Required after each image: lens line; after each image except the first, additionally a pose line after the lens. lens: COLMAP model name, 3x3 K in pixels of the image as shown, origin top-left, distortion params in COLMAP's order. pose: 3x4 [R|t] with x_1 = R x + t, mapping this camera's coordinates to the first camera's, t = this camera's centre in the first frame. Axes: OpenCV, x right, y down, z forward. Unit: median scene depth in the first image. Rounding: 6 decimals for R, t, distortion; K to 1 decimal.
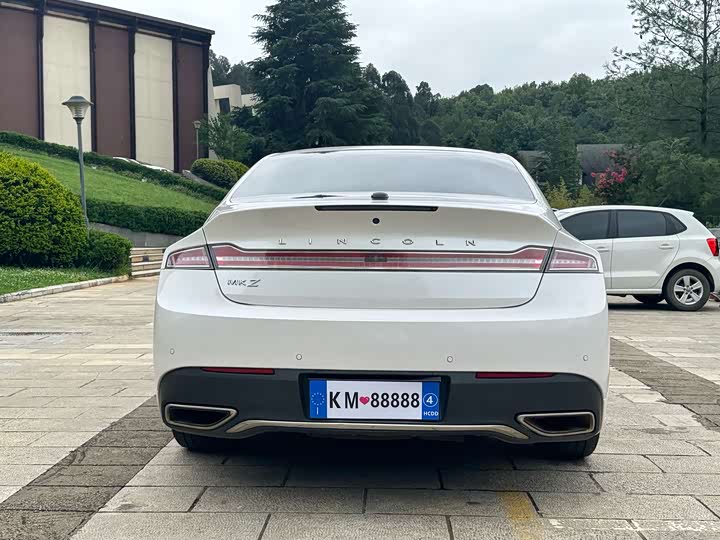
lens RADIAL K [[888.8, 0, 360.0], [0, 888.8, 270.0], [0, 0, 1]] dist [0.120823, -0.037859]
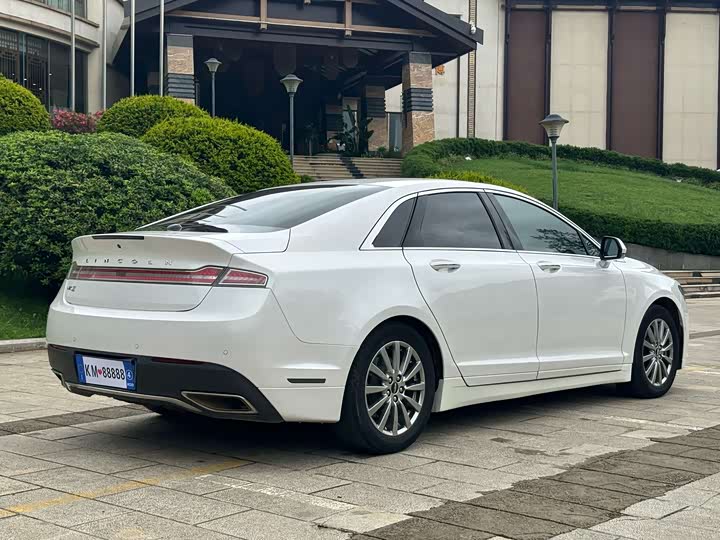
lens RADIAL K [[1022.1, 0, 360.0], [0, 1022.1, 270.0], [0, 0, 1]] dist [0.207577, 0.004554]
pose [[0.783945, 0.014112, -0.620670, 1.311879], [-0.029847, 0.999442, -0.014974, -0.004519], [0.620112, 0.030264, 0.783929, -0.048873]]
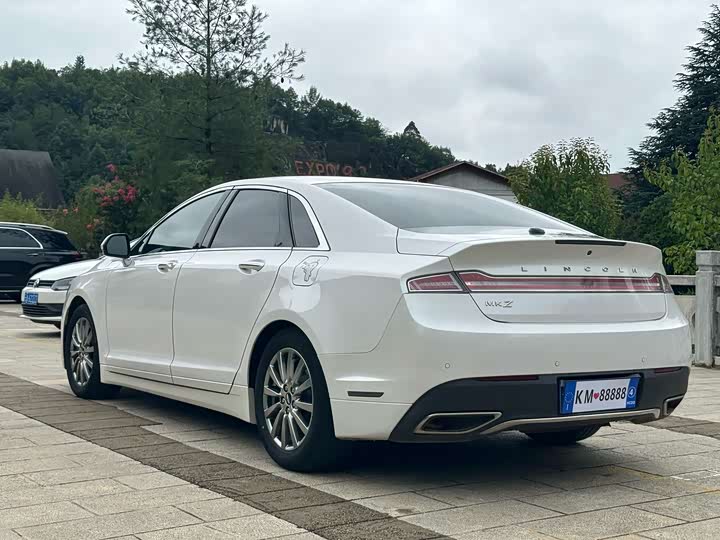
lens RADIAL K [[1022.1, 0, 360.0], [0, 1022.1, 270.0], [0, 0, 1]] dist [0.207577, 0.004554]
pose [[0.794835, 0.001546, 0.606823, -1.104691], [0.010785, 0.999803, -0.016674, -0.010014], [-0.606729, 0.019798, 0.794662, 0.035709]]
